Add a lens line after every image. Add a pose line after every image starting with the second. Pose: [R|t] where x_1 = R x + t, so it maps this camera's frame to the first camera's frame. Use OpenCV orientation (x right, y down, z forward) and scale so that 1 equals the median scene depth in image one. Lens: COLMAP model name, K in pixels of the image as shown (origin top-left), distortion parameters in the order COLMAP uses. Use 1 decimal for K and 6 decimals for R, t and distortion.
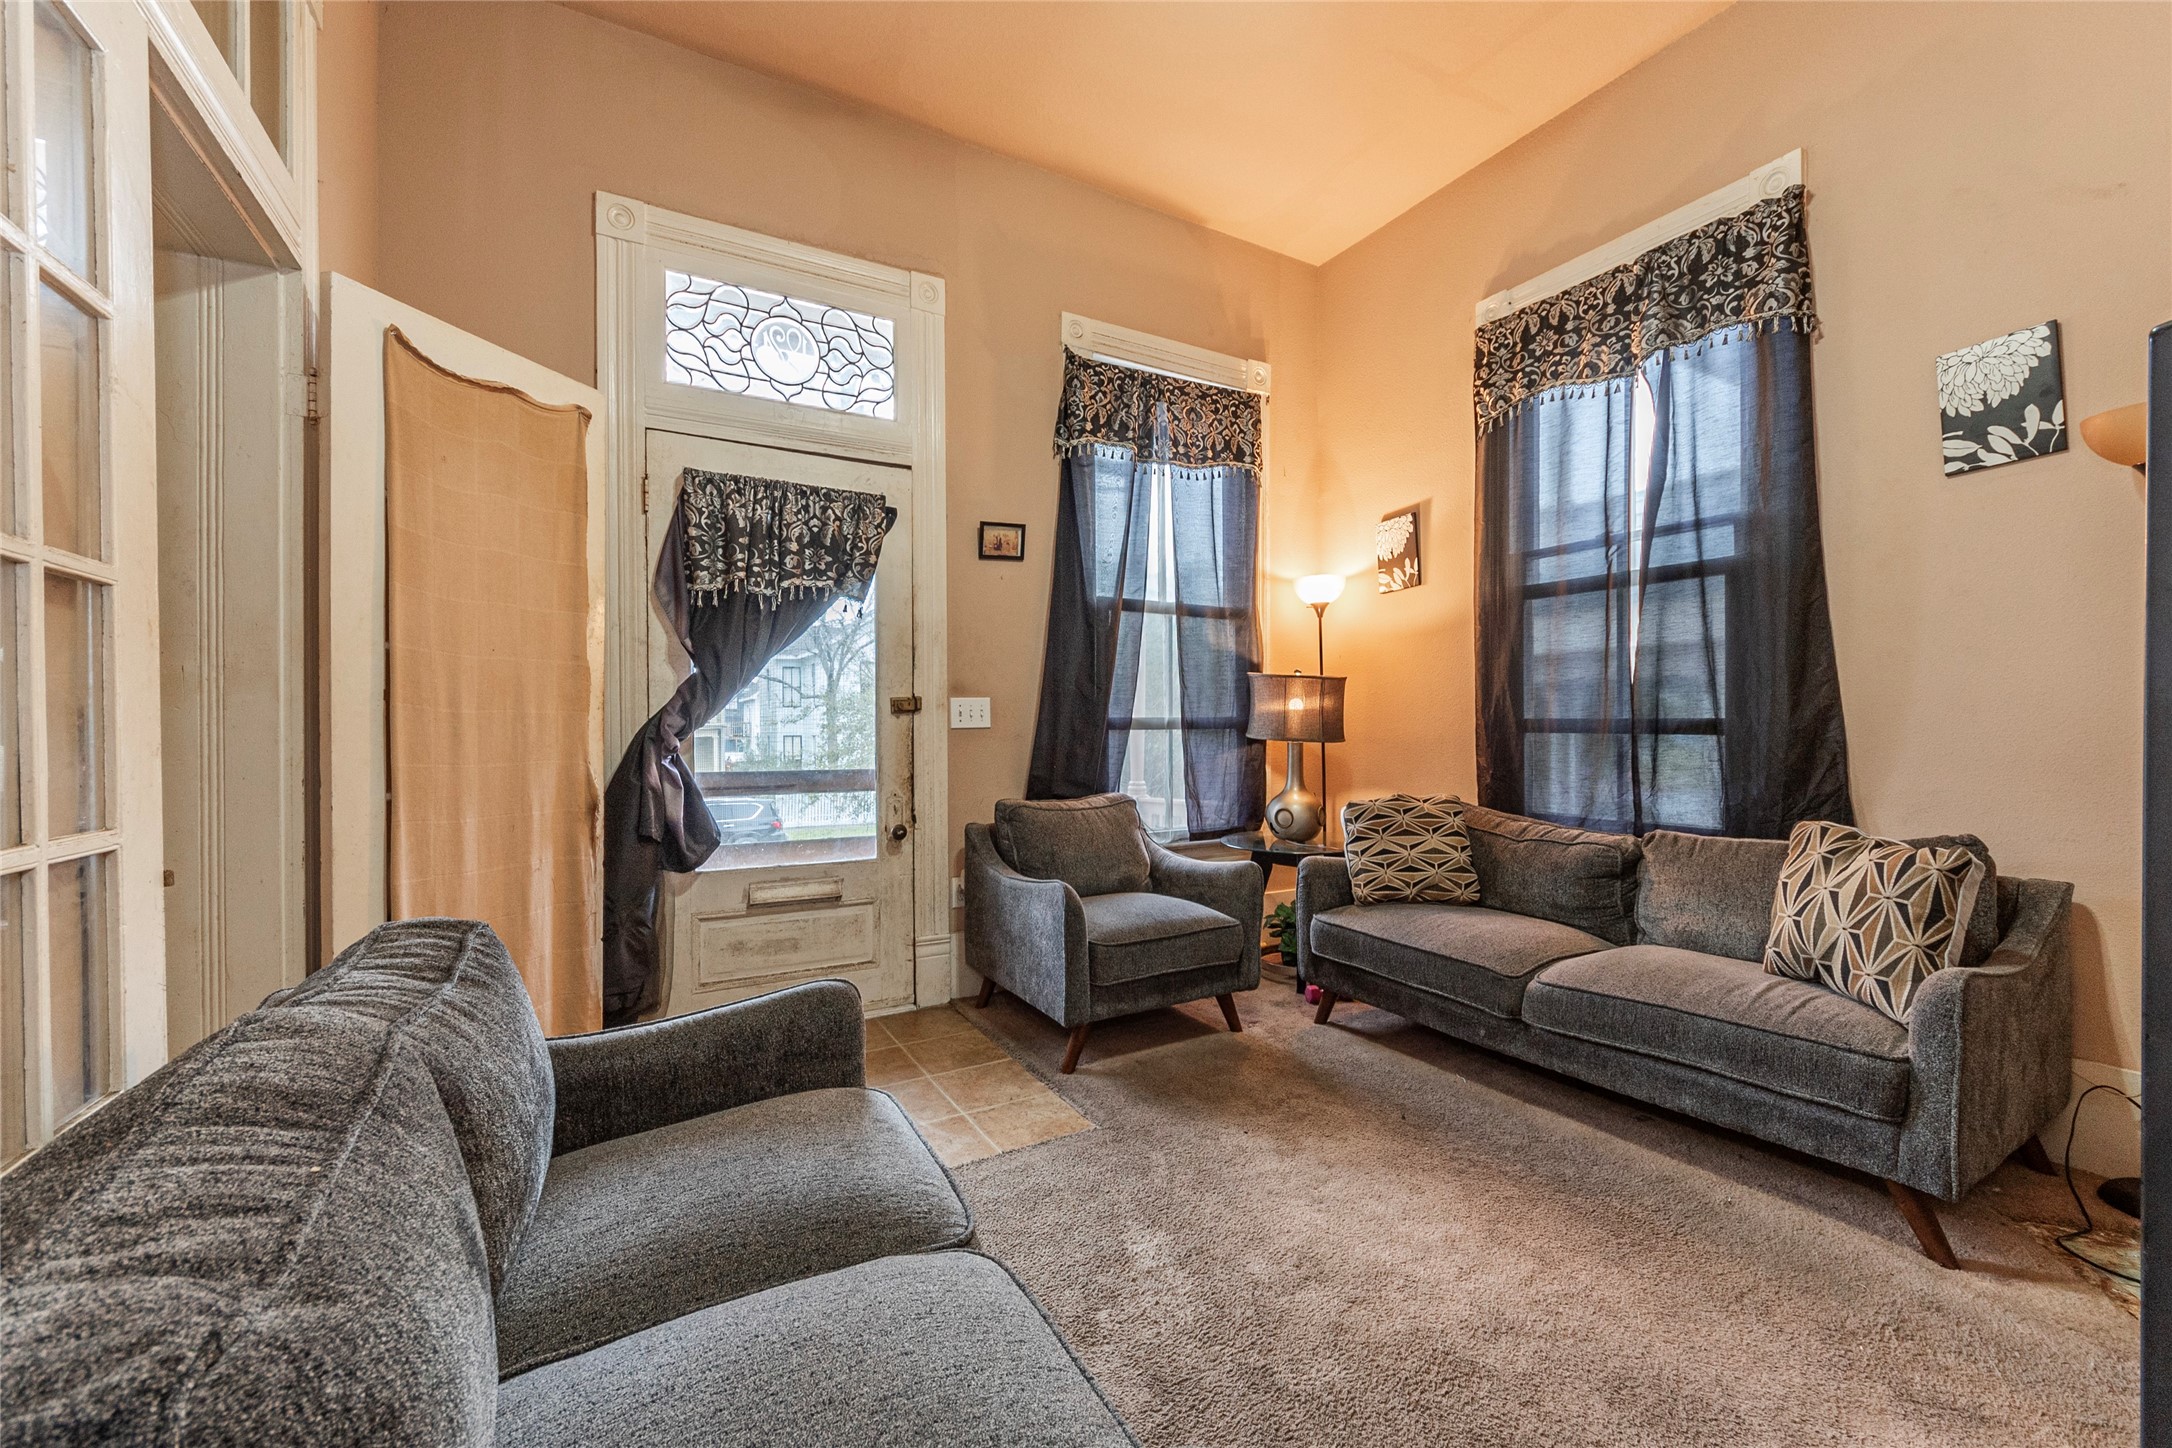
lens RADIAL K [[888.4, 0, 1090.3], [0, 888.4, 725.6], [0, 0, 1]] dist [-0.000778, -0.000516]
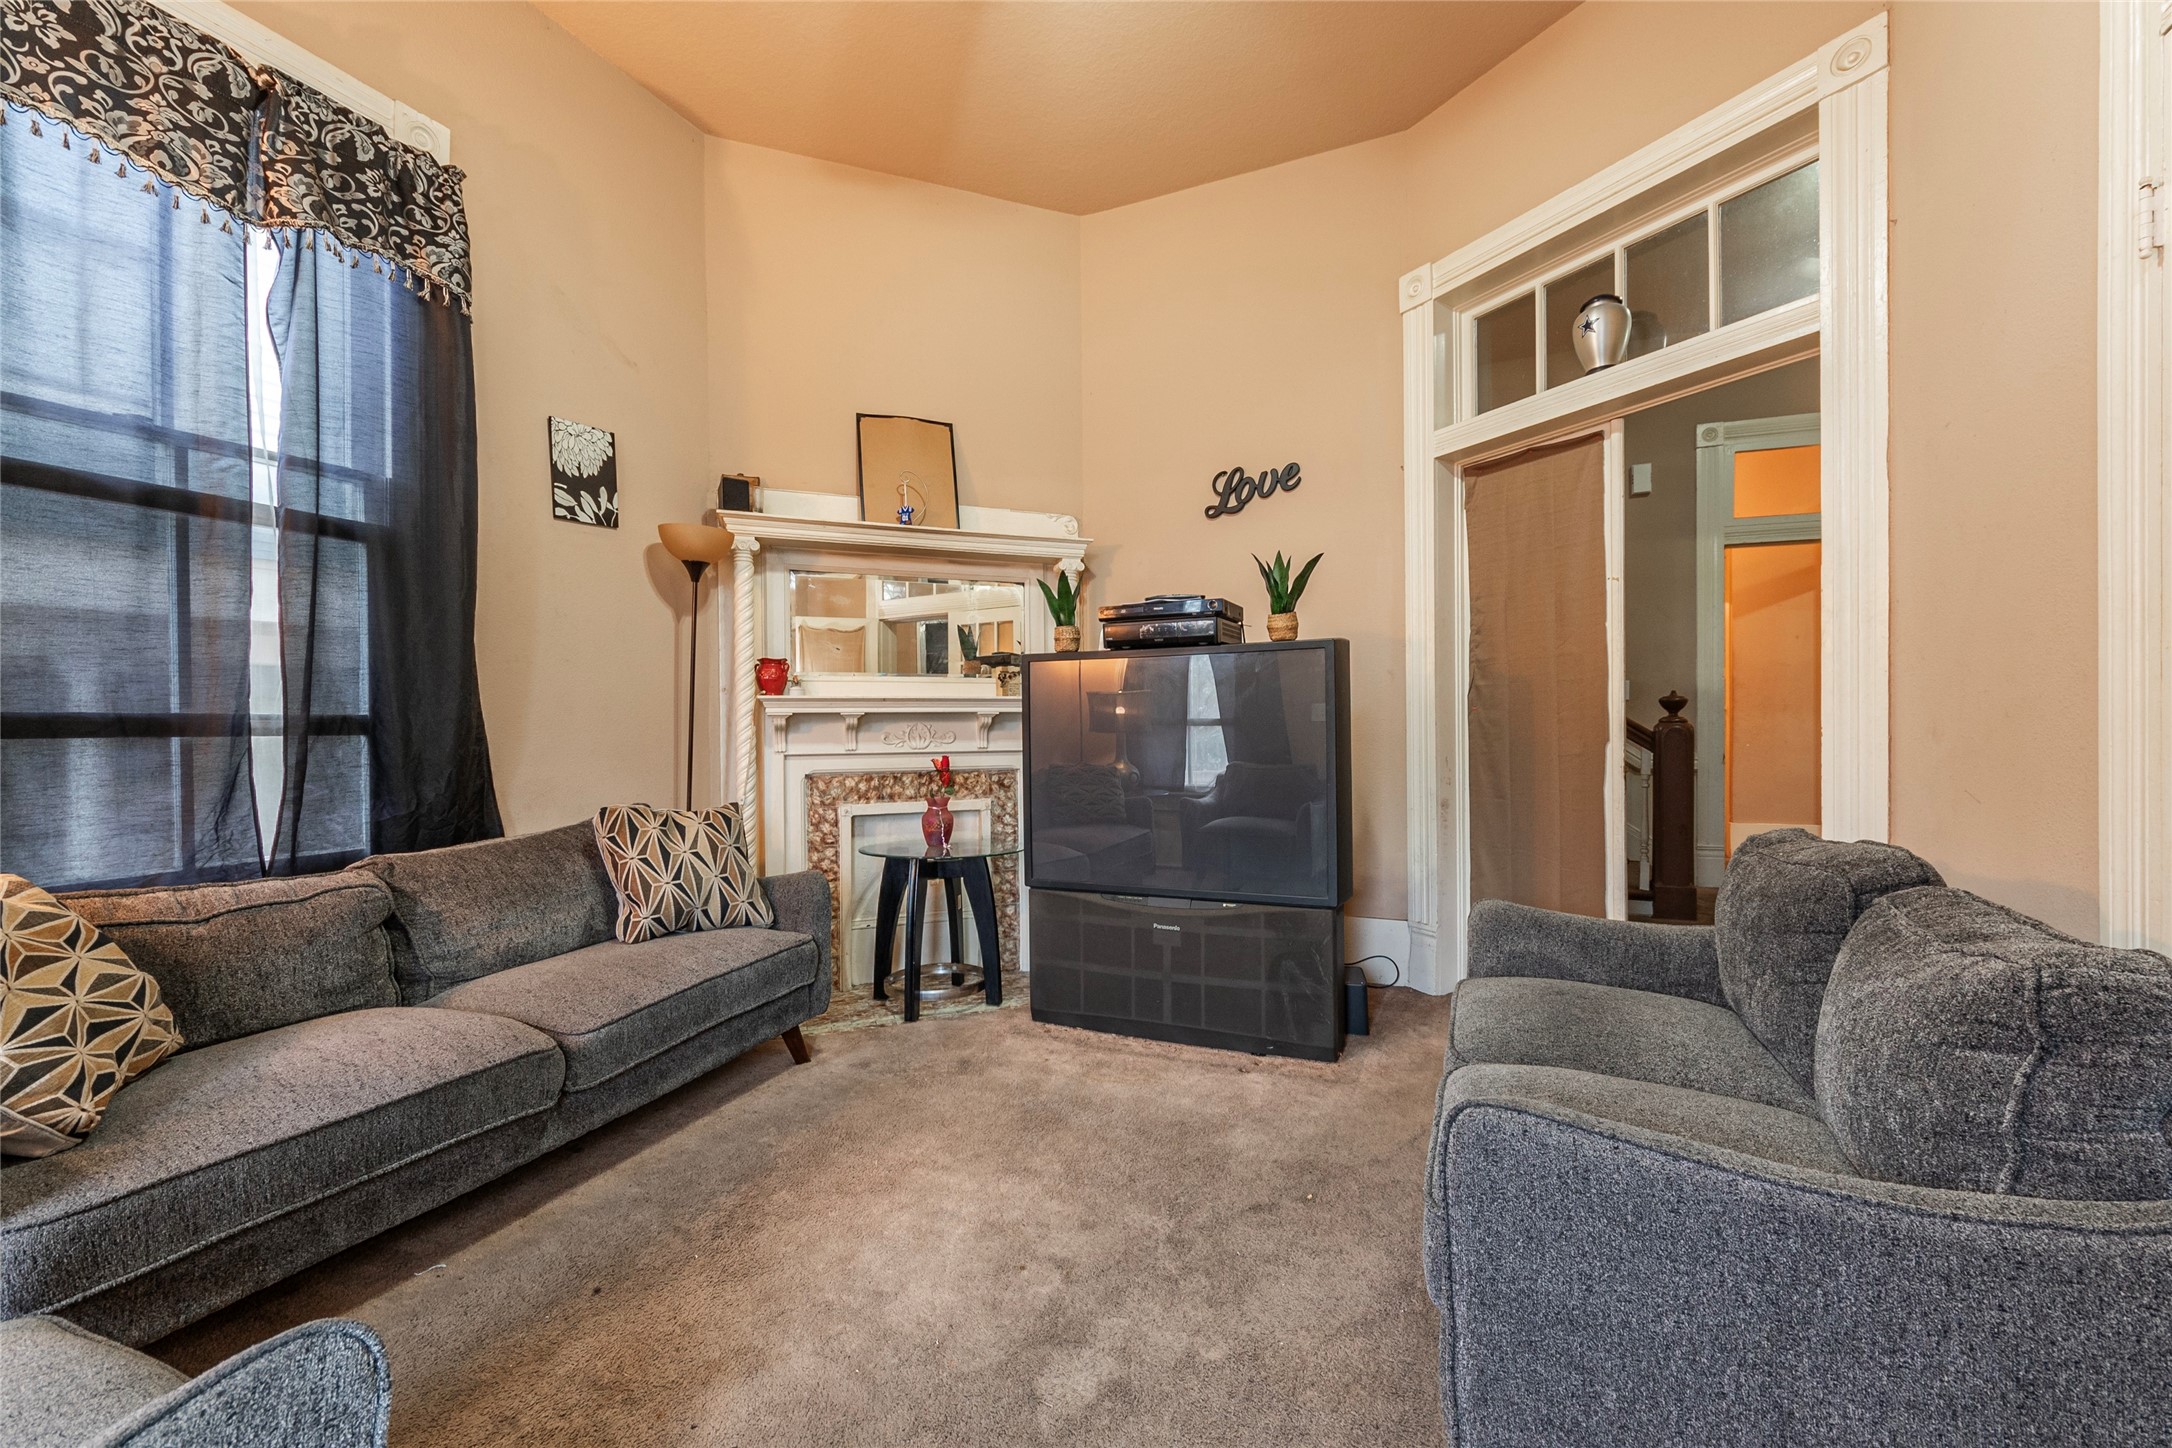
lens RADIAL K [[888.4, 0, 1090.3], [0, 888.4, 725.6], [0, 0, 1]] dist [-0.000778, -0.000516]
pose [[-0.624758, -0.007050, 0.780787, -0.461389], [0.003808, 0.999920, 0.012076, -0.007058], [-0.780810, 0.010518, -0.624681, 1.222713]]
